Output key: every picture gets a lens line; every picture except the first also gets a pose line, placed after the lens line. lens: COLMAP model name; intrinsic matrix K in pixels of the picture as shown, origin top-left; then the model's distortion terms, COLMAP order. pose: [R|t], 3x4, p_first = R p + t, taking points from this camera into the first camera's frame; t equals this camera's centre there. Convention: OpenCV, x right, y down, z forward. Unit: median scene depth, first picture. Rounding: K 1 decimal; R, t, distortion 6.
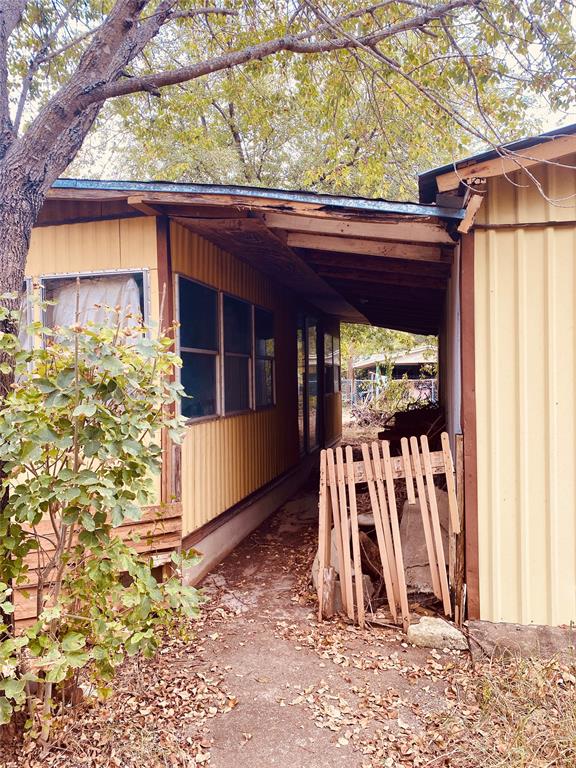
lens RADIAL K [[582.8, 0, 288.0], [0, 582.8, 384.0], [0, 0, 1]] dist [0.007894, -0.002027]
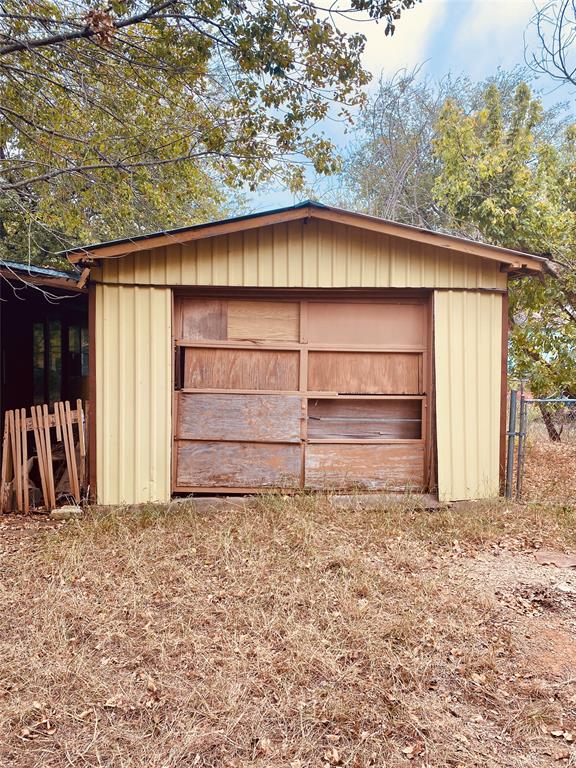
lens RADIAL K [[582.8, 0, 288.0], [0, 582.8, 384.0], [0, 0, 1]] dist [0.007894, -0.002027]
pose [[0.950646, 0.009543, 0.310130, 0.319740], [-0.008565, 0.999953, -0.004516, 0.039969], [-0.310158, 0.001636, 0.950683, -0.843359]]
